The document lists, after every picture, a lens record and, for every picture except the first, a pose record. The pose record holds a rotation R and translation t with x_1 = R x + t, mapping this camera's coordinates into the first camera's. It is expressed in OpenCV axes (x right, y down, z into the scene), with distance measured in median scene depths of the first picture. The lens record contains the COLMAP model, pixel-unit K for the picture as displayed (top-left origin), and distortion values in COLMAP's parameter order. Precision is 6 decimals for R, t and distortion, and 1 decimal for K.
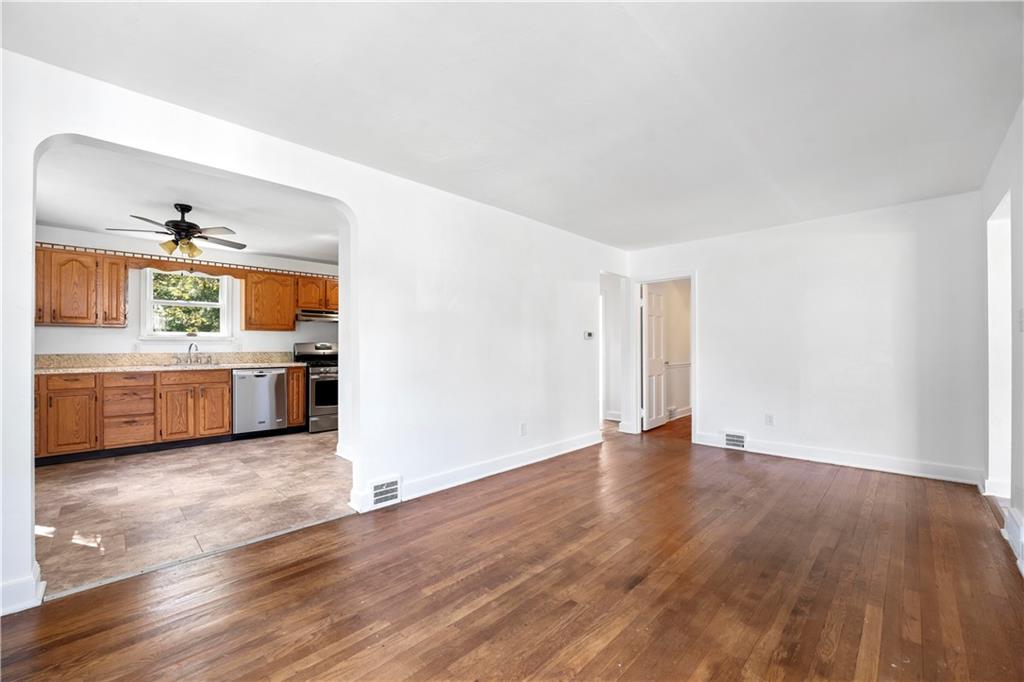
lens RADIAL K [[418.4, 0, 509.4], [0, 418.4, 348.7], [0, 0, 1]] dist [-0.028479, 0.000098]
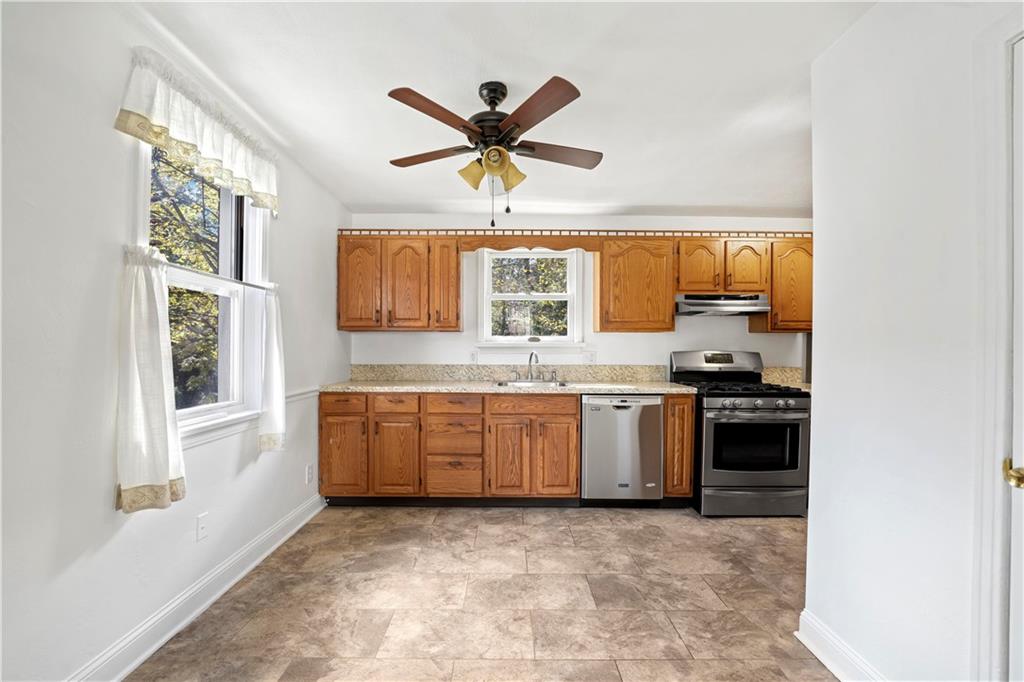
lens RADIAL K [[418.4, 0, 509.4], [0, 418.4, 348.7], [0, 0, 1]] dist [-0.028479, 0.000098]
pose [[0.711773, 0.001629, -0.702408, -0.300940], [-0.007674, 0.999956, -0.005457, -0.014319], [0.702368, 0.009275, 0.711754, 0.466210]]
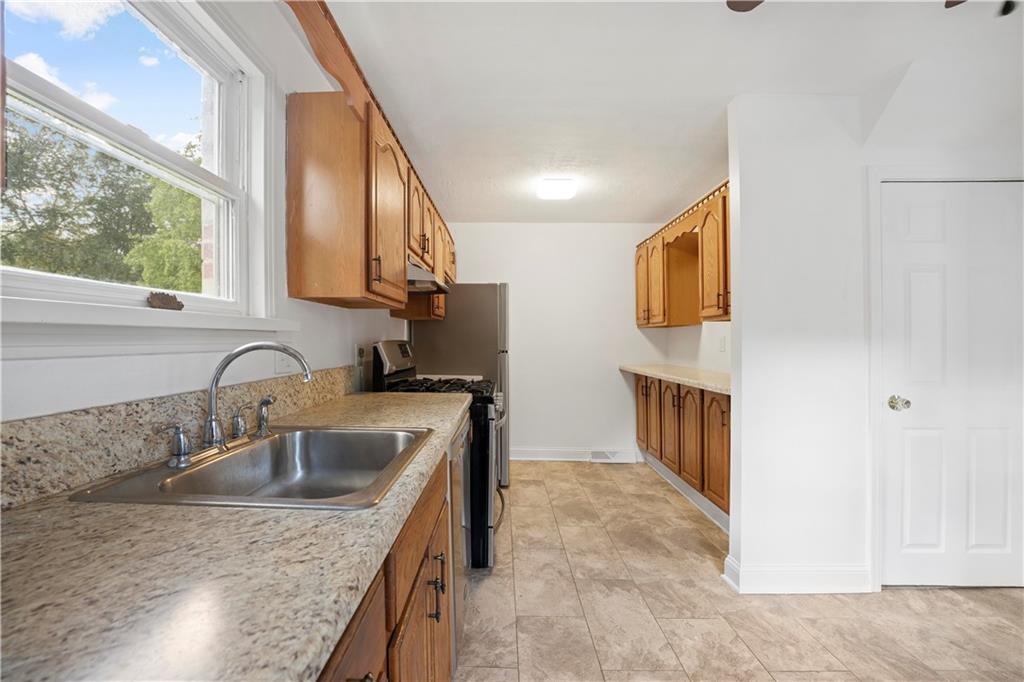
lens RADIAL K [[427.7, 0, 483.5], [0, 427.7, 342.6], [0, 0, 1]] dist [-0.030080, 0.000021]
pose [[0.717415, -0.000720, 0.696646, -0.825480], [-0.004384, 0.999975, 0.005549, -0.016471], [-0.696633, -0.007035, 0.717394, 0.770158]]
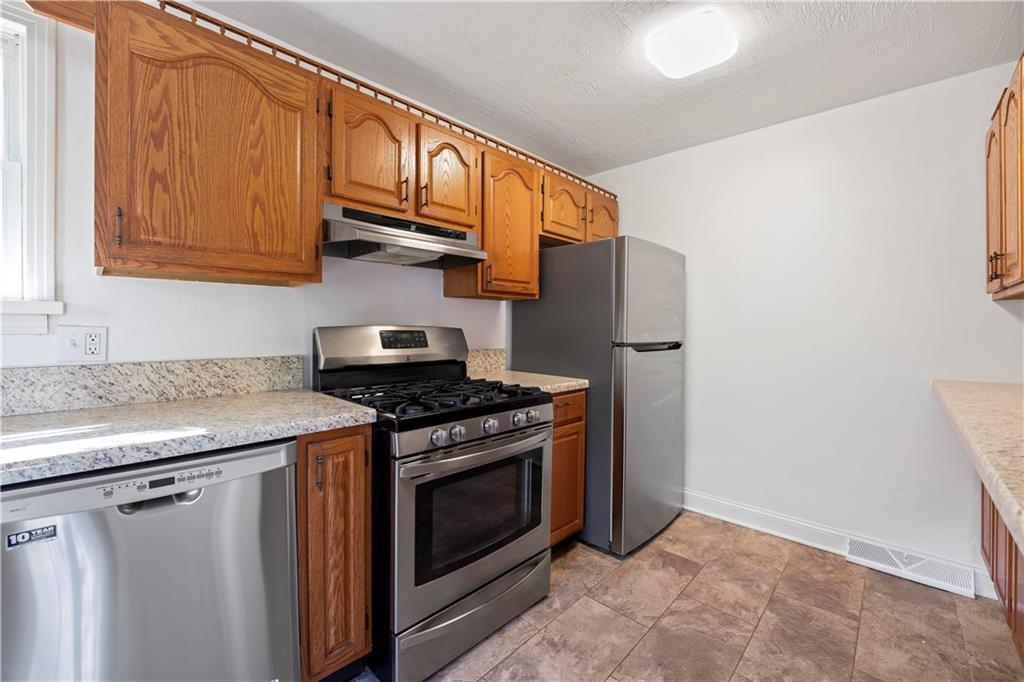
lens RADIAL K [[405.2, 0, 508.1], [0, 405.2, 335.3], [0, 0, 1]] dist [-0.019013, 0.000157]
pose [[0.999468, 0.001107, 0.032606, -0.454914], [-0.001524, 0.999917, 0.012765, -0.013189], [-0.032589, -0.012808, 0.999387, 0.827834]]
